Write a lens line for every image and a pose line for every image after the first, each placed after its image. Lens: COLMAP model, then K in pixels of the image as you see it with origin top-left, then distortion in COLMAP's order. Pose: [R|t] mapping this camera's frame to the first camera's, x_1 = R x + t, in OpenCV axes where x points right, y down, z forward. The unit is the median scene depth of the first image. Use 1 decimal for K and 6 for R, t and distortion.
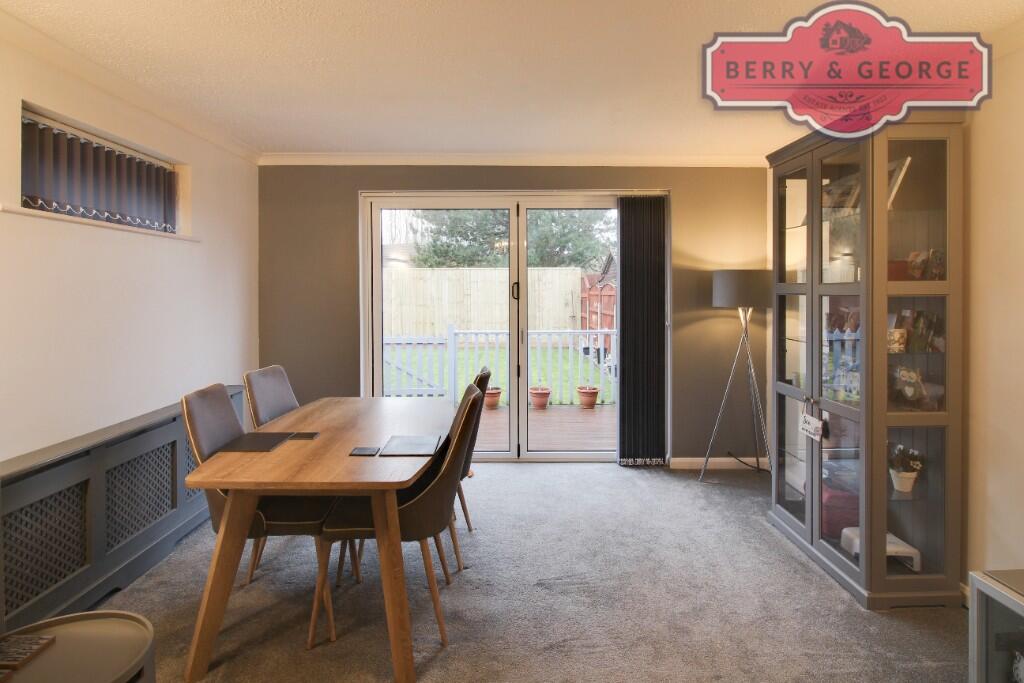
lens RADIAL K [[564.3, 0, 511.0], [0, 564.3, 290.6], [0, 0, 1]] dist [0.000004, -0.000009]
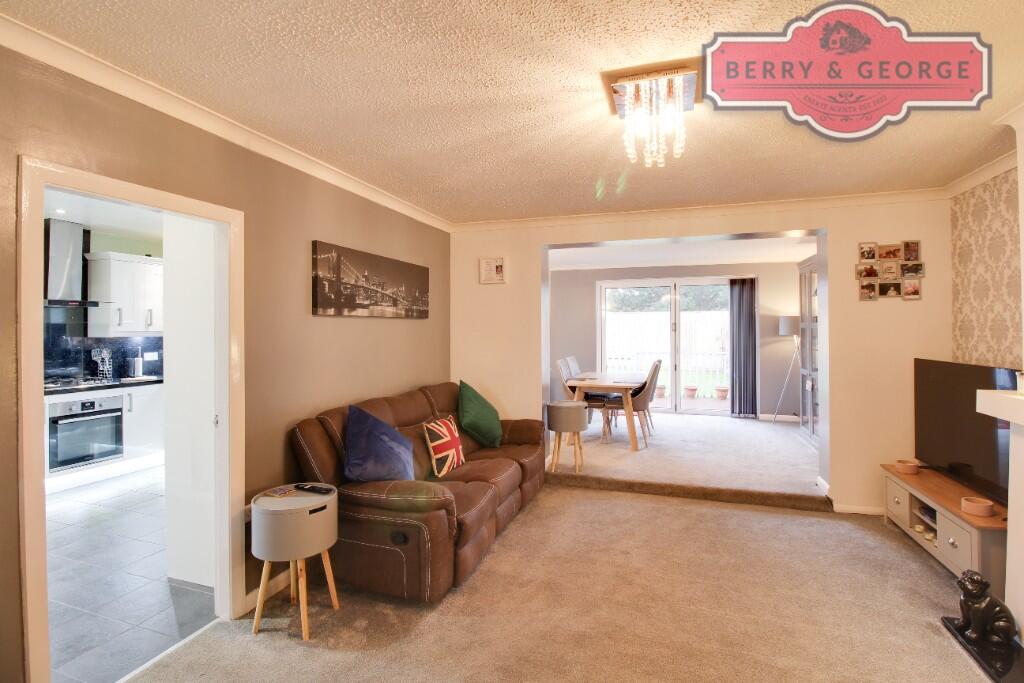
lens RADIAL K [[476.1, 0, 514.2], [0, 476.1, 326.7], [0, 0, 1]] dist [0.002602, -0.013239]
pose [[0.948535, -0.002027, -0.316667, 0.004507], [0.000509, 0.999988, -0.004875, 0.006149], [0.316673, 0.004462, 0.948524, -0.789762]]
